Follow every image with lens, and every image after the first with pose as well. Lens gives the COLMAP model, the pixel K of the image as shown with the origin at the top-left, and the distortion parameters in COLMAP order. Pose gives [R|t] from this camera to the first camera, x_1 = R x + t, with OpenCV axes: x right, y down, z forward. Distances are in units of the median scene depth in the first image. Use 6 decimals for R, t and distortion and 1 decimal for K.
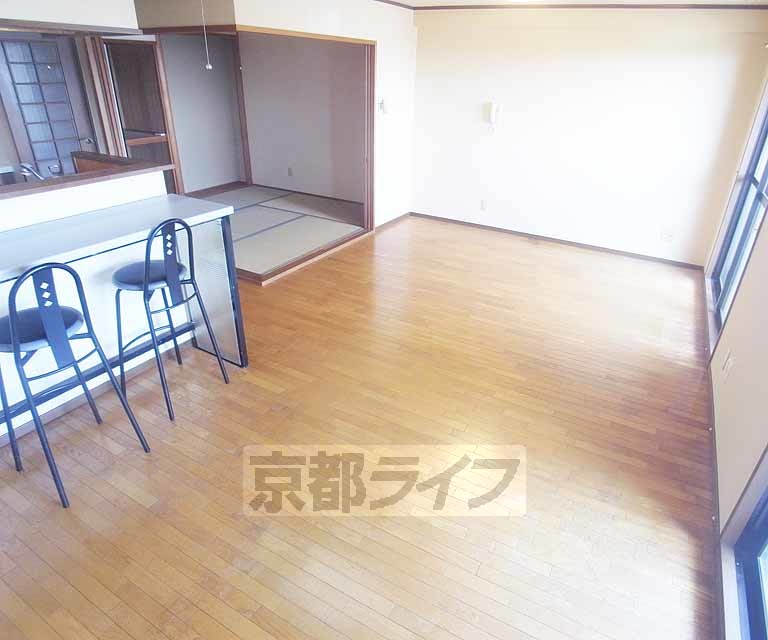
lens RADIAL K [[478.8, 0, 405.0], [0, 478.8, 317.0], [0, 0, 1]] dist [-0.000752, 0.000130]
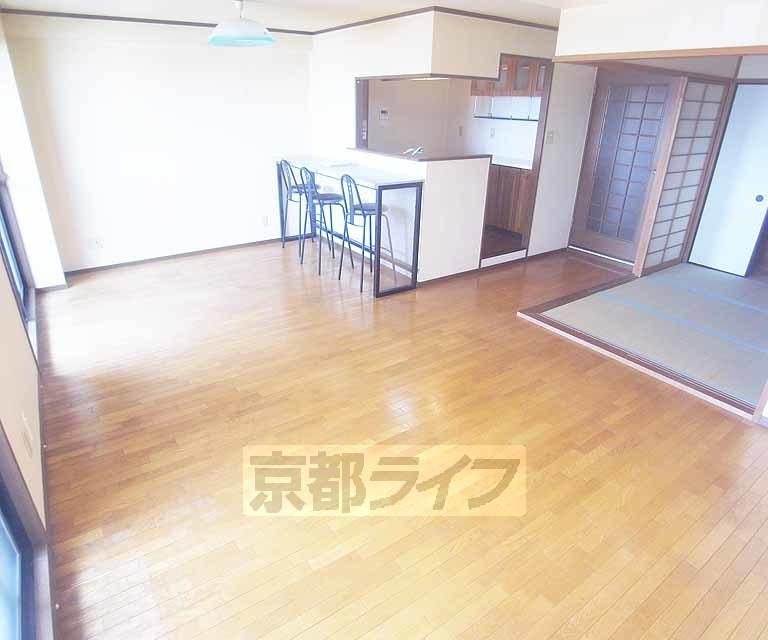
lens RADIAL K [[478.8, 0, 405.0], [0, 478.8, 317.0], [0, 0, 1]] dist [-0.000752, 0.000130]
pose [[-0.424093, 0.327001, -0.844521, 0.668883], [-0.449681, 0.733414, 0.509796, -0.480840], [0.786087, 0.595966, -0.163989, 0.998623]]
